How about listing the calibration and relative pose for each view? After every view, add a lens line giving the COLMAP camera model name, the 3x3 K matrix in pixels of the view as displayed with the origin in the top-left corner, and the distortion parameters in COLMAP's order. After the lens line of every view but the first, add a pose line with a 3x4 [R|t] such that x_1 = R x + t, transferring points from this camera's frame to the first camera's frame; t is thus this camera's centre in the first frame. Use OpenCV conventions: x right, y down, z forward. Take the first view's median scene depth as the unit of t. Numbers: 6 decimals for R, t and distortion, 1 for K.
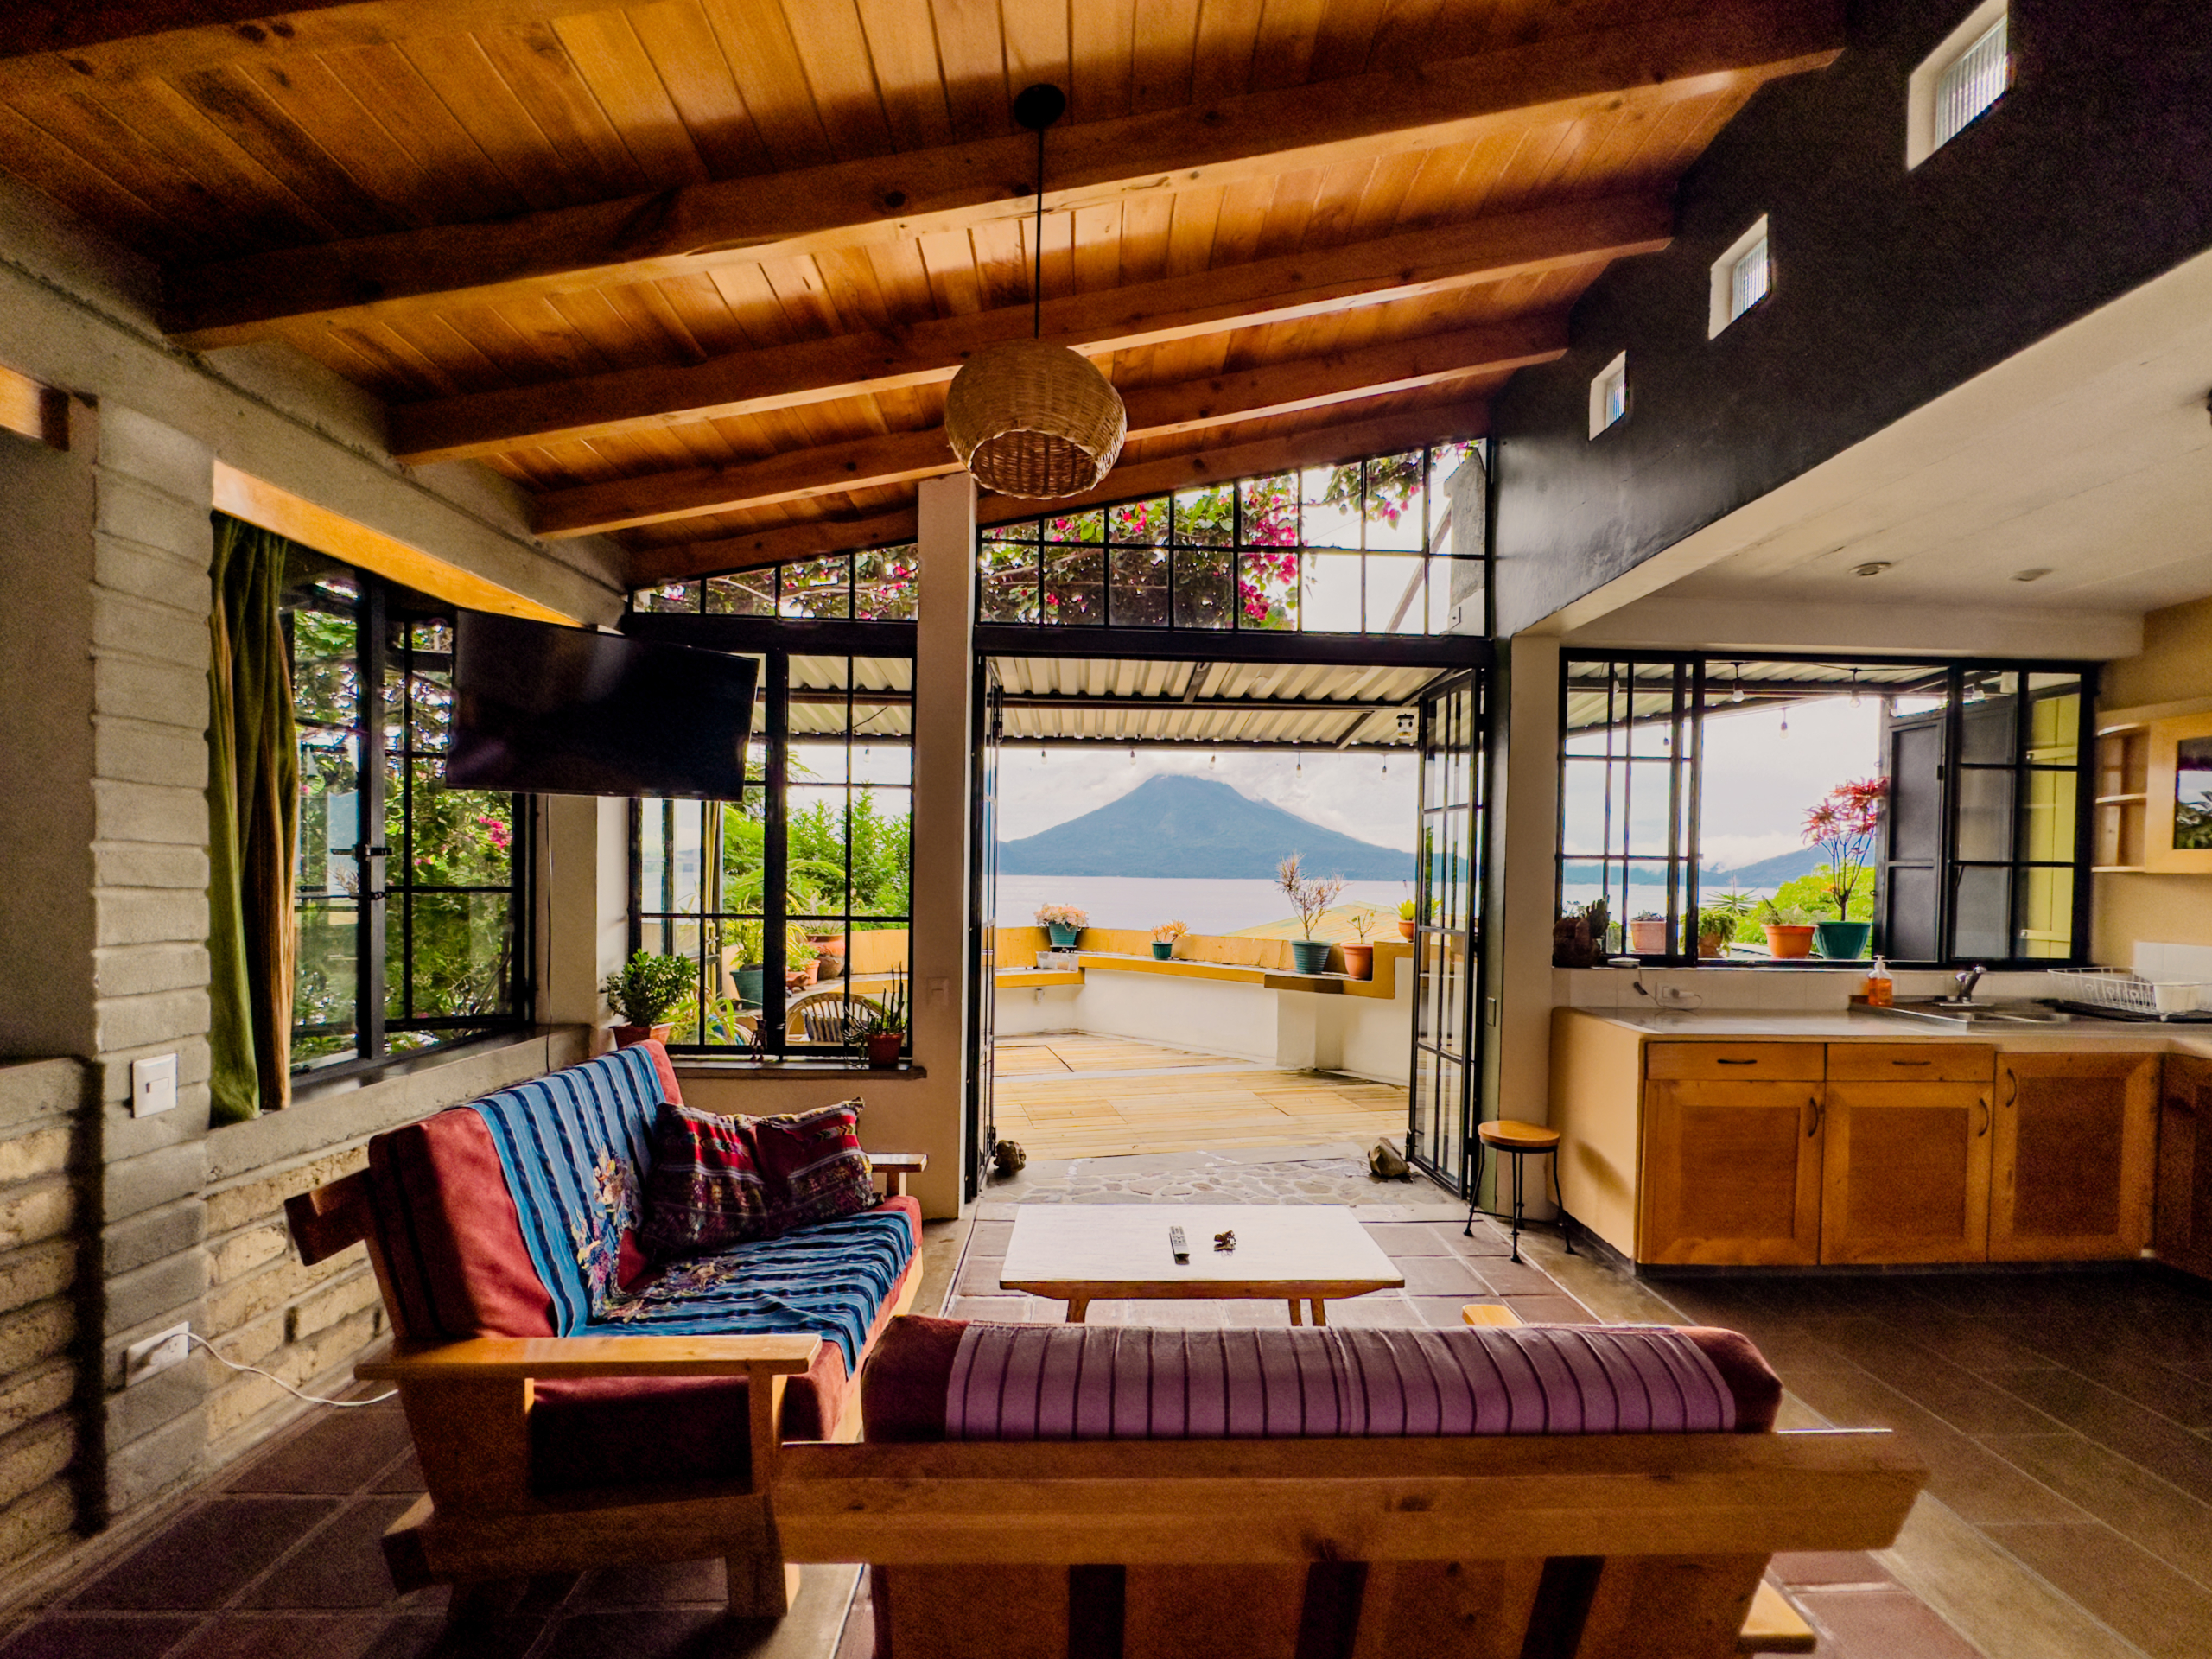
lens RADIAL K [[892.0, 0, 1154.0], [0, 892.0, 882.5], [0, 0, 1]] dist [0.001633, 0.000793]
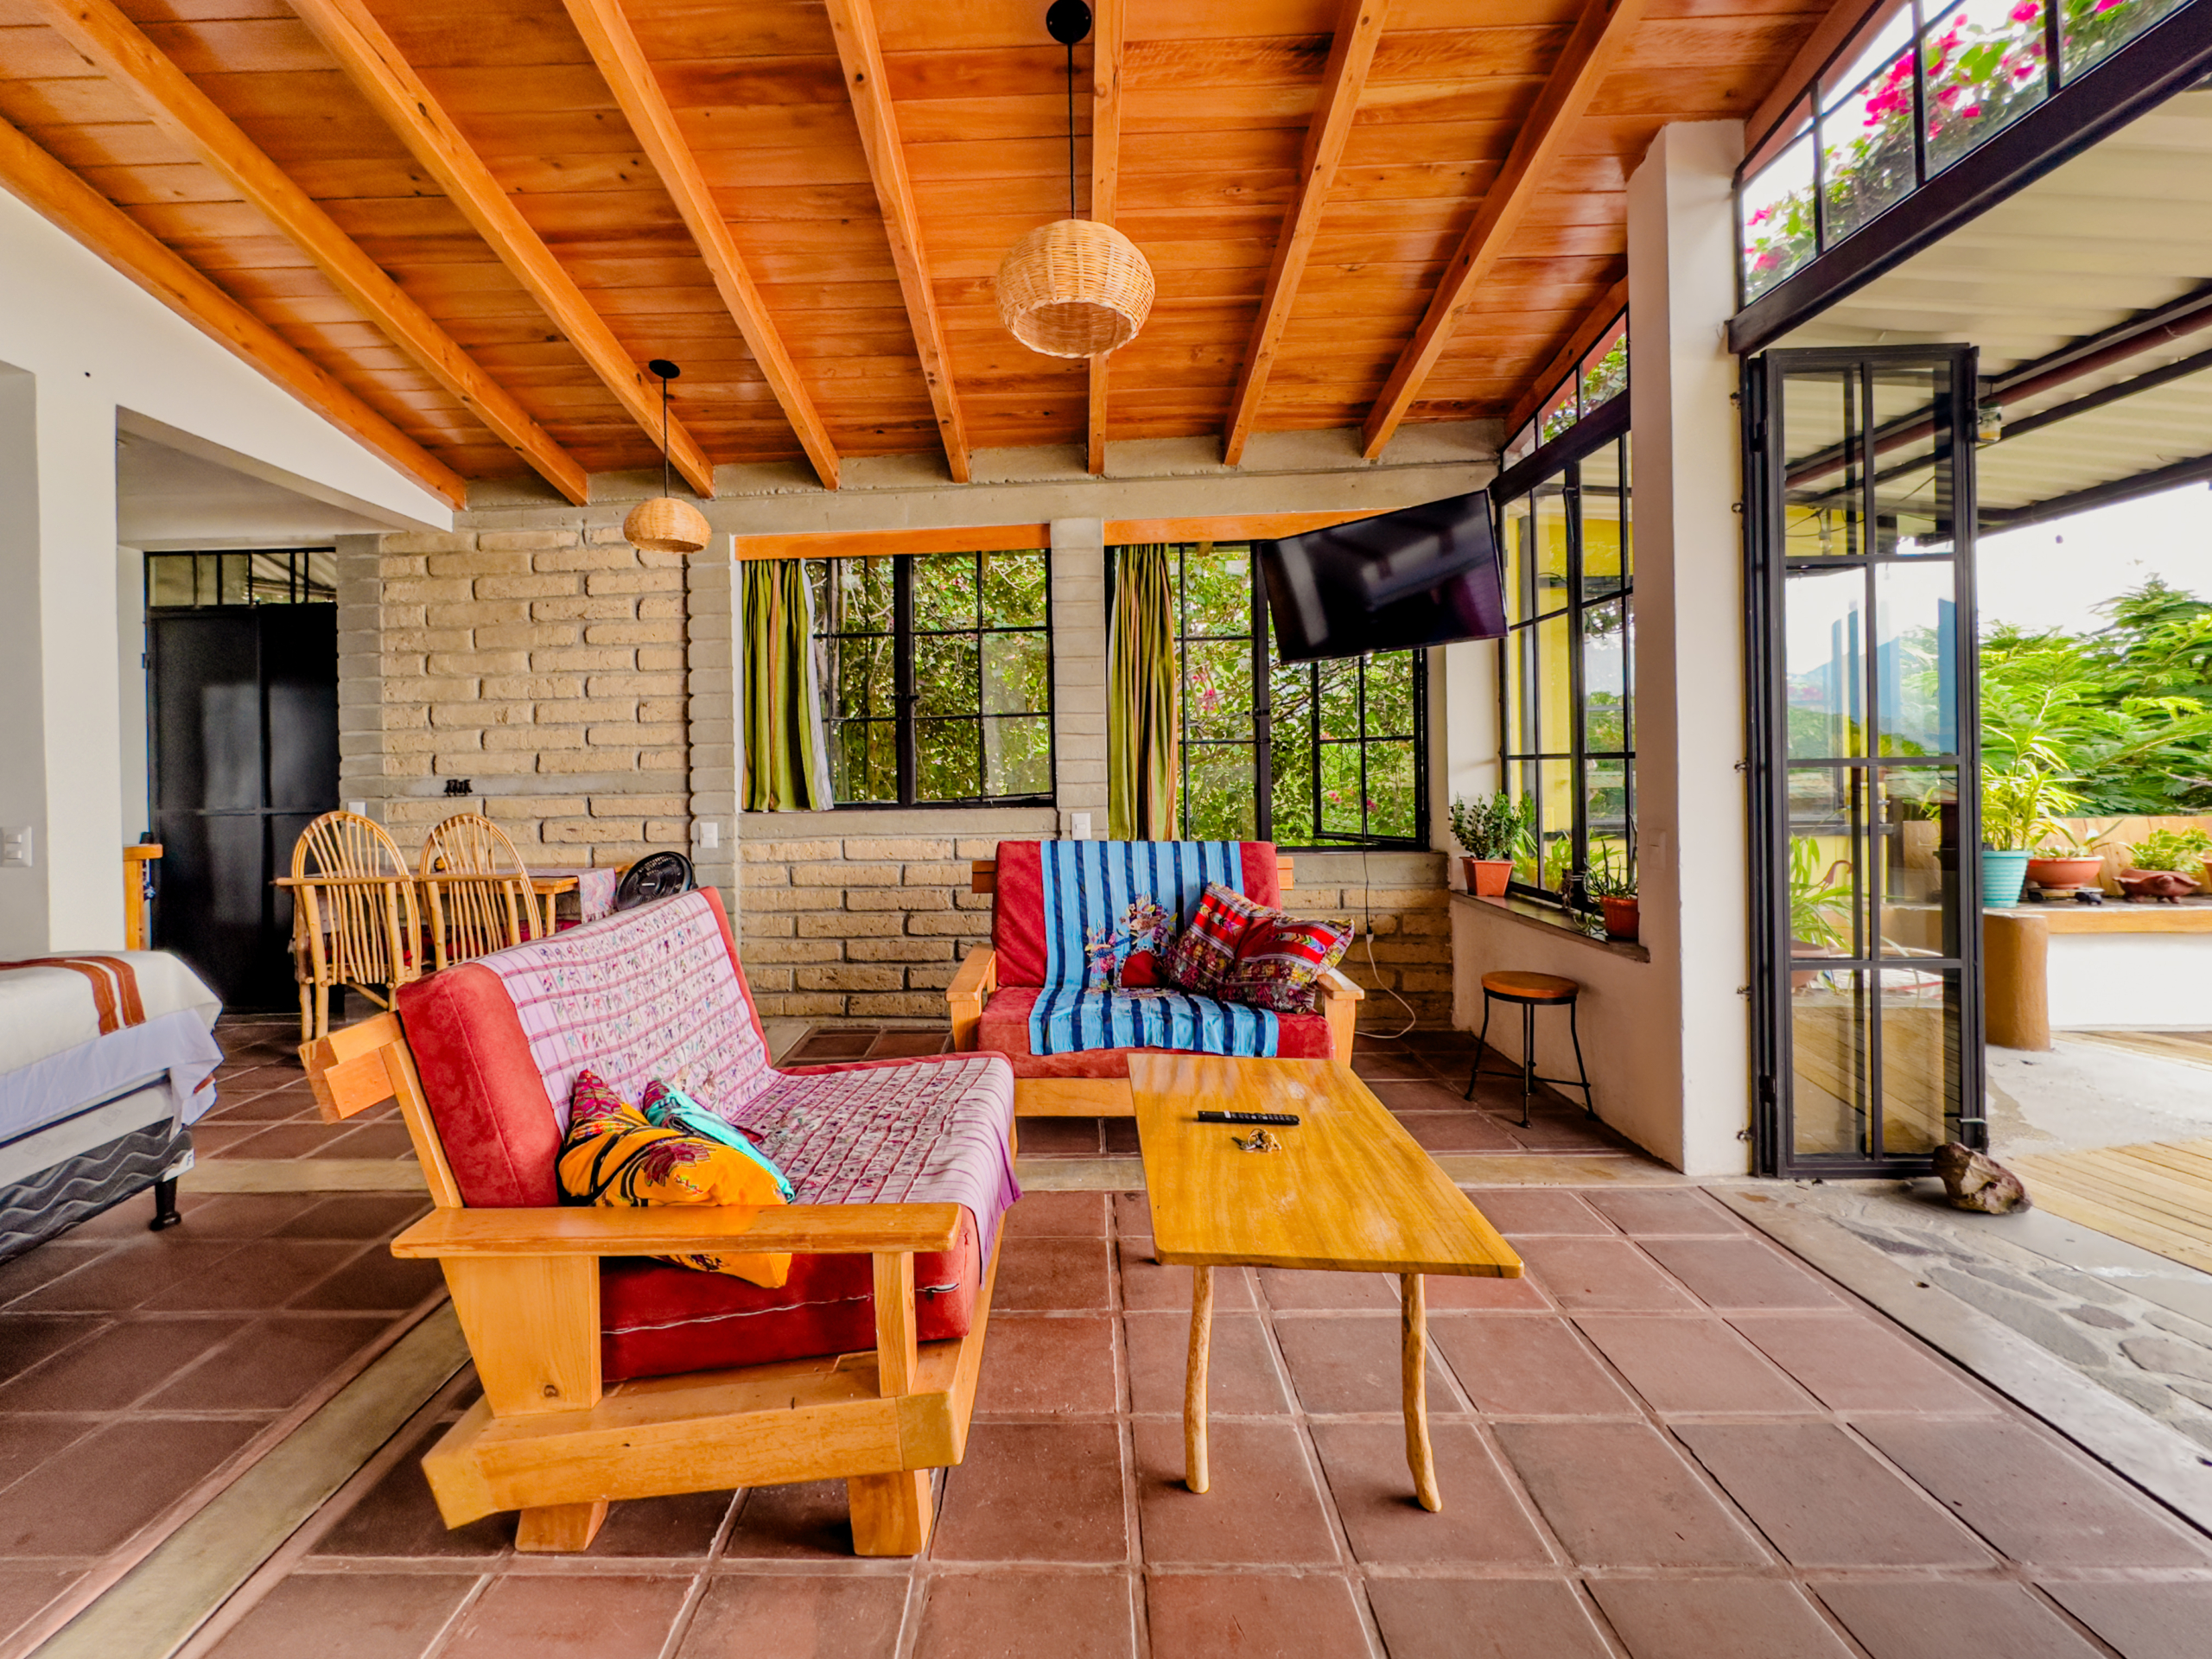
lens RADIAL K [[892.0, 0, 1100.6], [0, 892.0, 814.4], [0, 0, 1]] dist [0.001633, 0.000793]
pose [[-0.082712, -0.001146, -0.996573, 0.583409], [0.003457, 0.999993, -0.001437, 0.113938], [0.996568, -0.003564, -0.082707, 0.713795]]
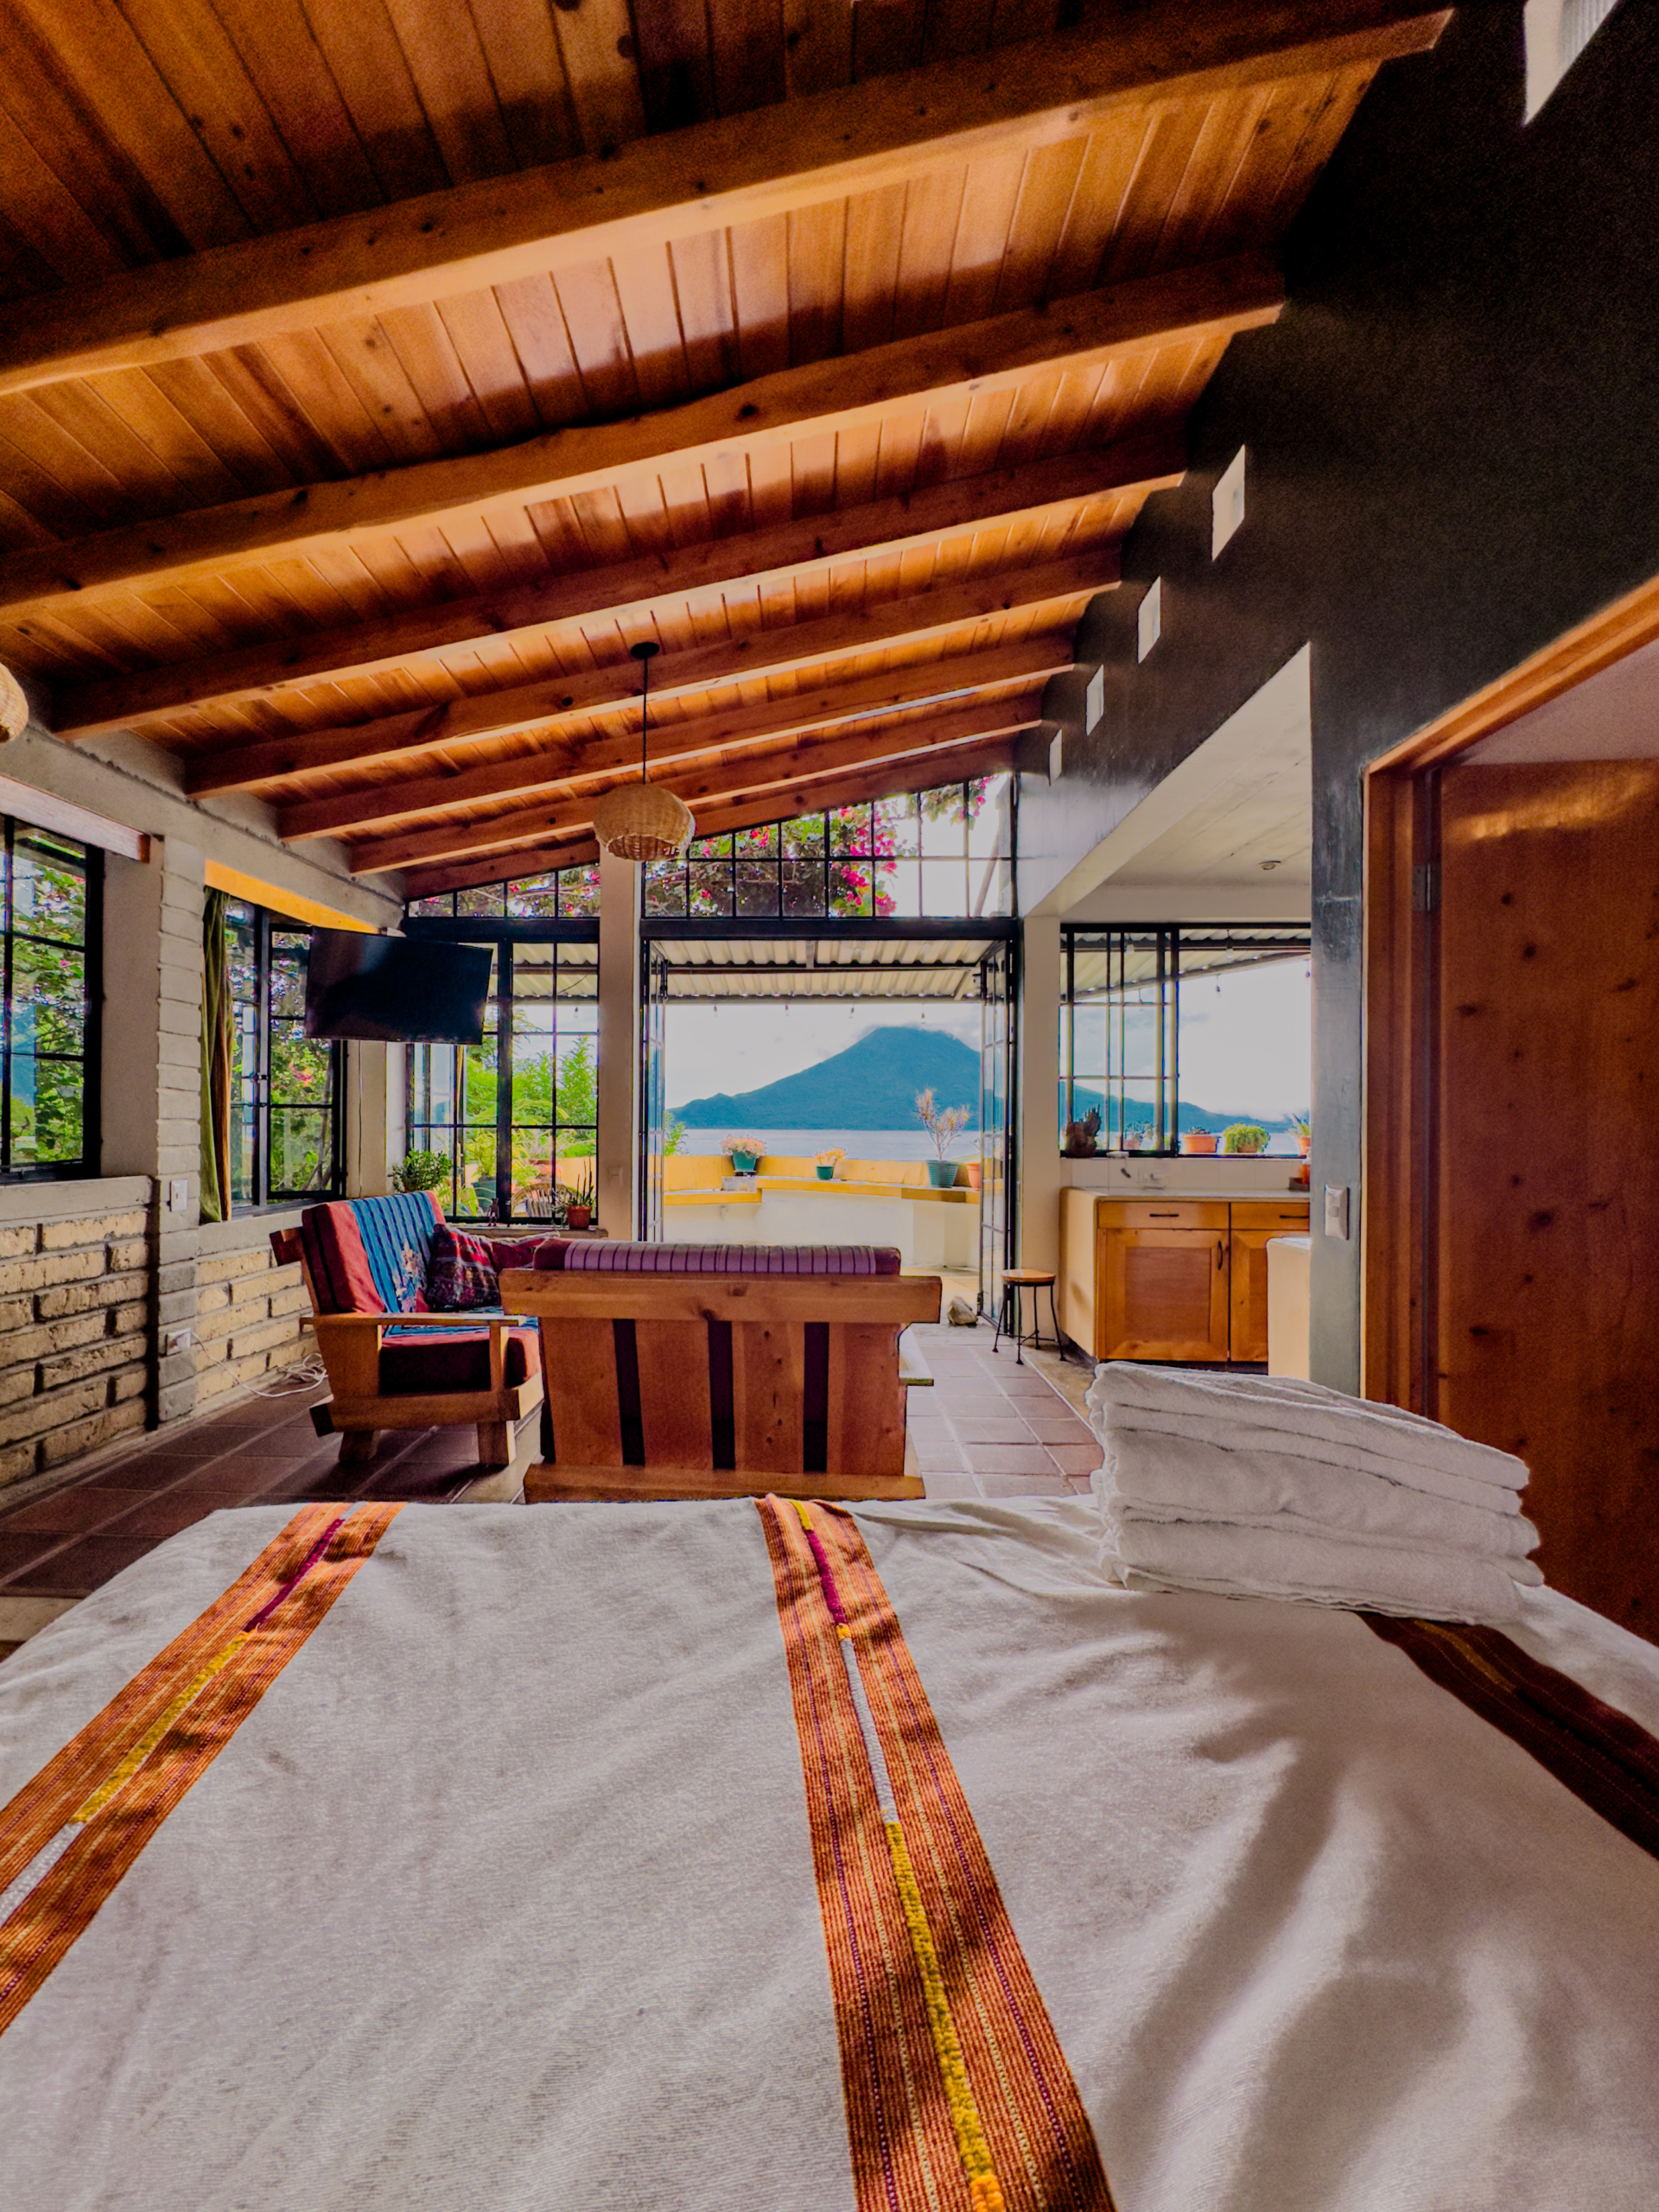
lens RADIAL K [[892.0, 0, 816.5], [0, 892.0, 1116.3], [0, 0, 1]] dist [0.001633, 0.000793]
pose [[0.997588, -0.011072, -0.068524, 0.201189], [0.009596, 0.999716, -0.021829, 0.068856], [0.068746, 0.021119, 0.997411, -0.457503]]
